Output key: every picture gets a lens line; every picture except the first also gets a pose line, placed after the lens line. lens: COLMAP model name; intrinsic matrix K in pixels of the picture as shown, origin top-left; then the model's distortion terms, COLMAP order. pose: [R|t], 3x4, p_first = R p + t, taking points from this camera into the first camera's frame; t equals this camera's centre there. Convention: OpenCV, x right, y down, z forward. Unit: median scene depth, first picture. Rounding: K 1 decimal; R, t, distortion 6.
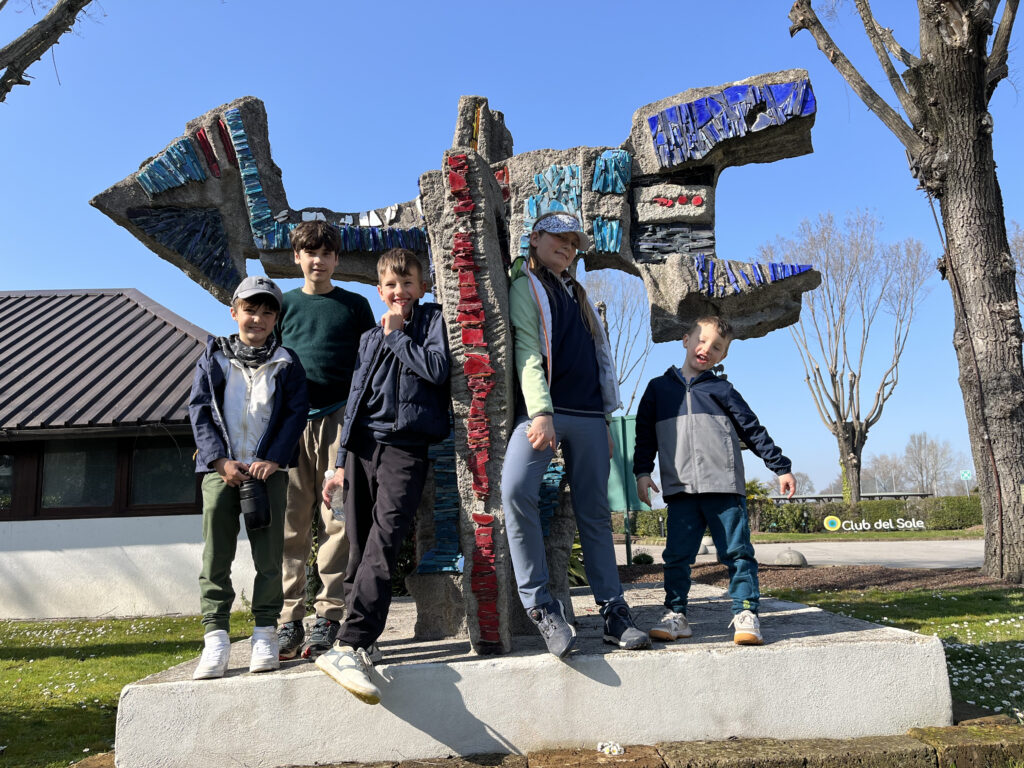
lens RADIAL K [[778.4, 0, 513.0], [0, 778.4, 388.0], [0, 0, 1]] dist [0.074482, -0.092064]
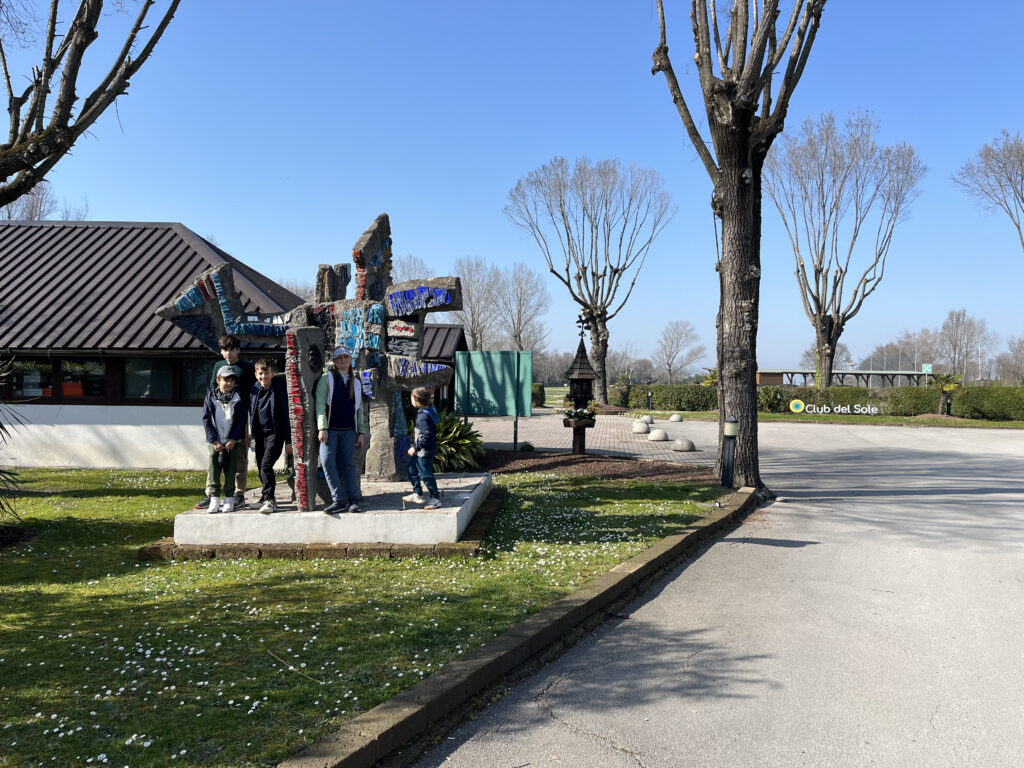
lens RADIAL K [[778.4, 0, 520.8], [0, 778.4, 383.6], [0, 0, 1]] dist [0.074482, -0.092064]
pose [[0.997819, 0.046730, -0.046627, 0.251503], [-0.037614, 0.982922, 0.180140, -0.189936], [0.054249, -0.177993, 0.982535, -0.481098]]
